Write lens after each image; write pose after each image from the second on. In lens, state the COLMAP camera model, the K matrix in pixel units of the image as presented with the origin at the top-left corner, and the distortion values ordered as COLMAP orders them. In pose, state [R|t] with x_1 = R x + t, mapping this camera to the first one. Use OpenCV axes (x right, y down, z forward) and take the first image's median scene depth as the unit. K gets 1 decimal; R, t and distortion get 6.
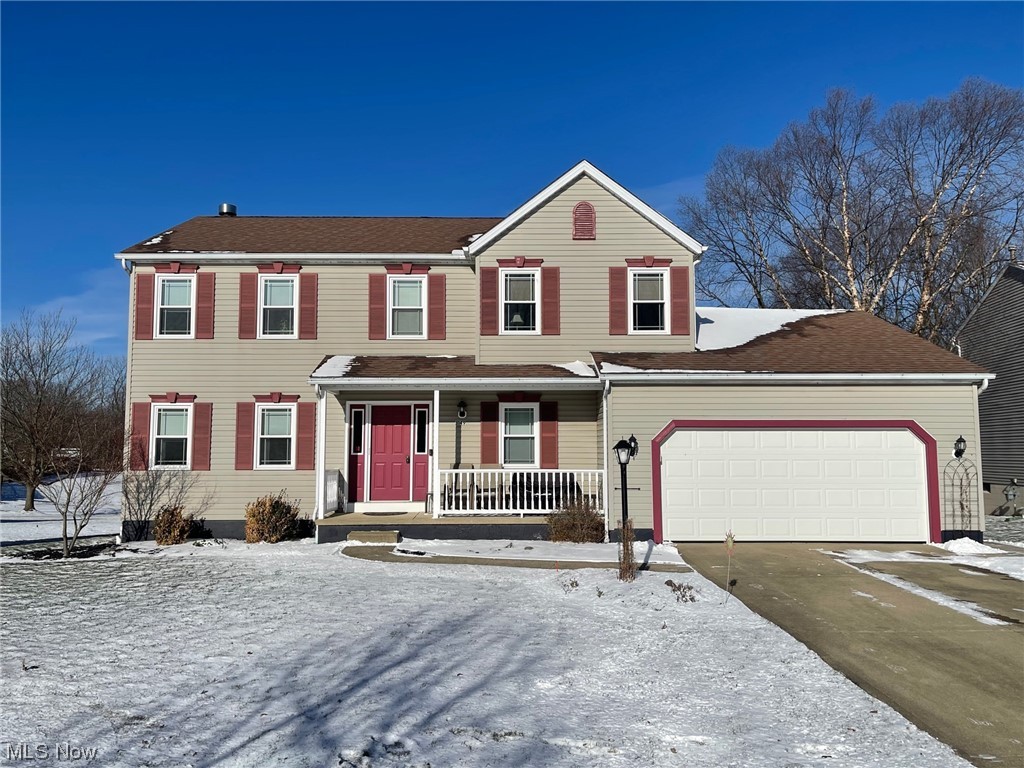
lens RADIAL K [[785.4, 0, 509.2], [0, 785.4, 385.0], [0, 0, 1]] dist [0.032946, 0.000528]
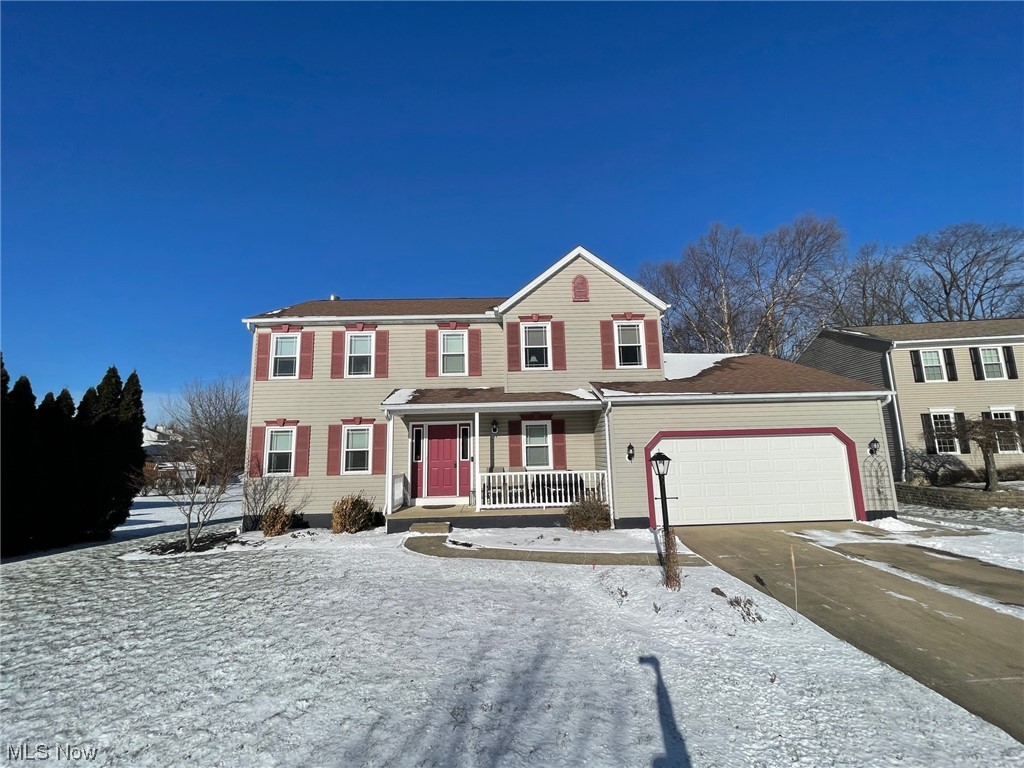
lens RADIAL K [[415.4, 0, 509.7], [0, 415.4, 380.9], [0, 0, 1]] dist [-0.001690, 0.000112]
pose [[0.999602, -0.019817, 0.020087, -0.047999], [0.021277, 0.996935, -0.075286, 0.007097], [-0.018533, 0.075683, 0.996960, 0.283578]]
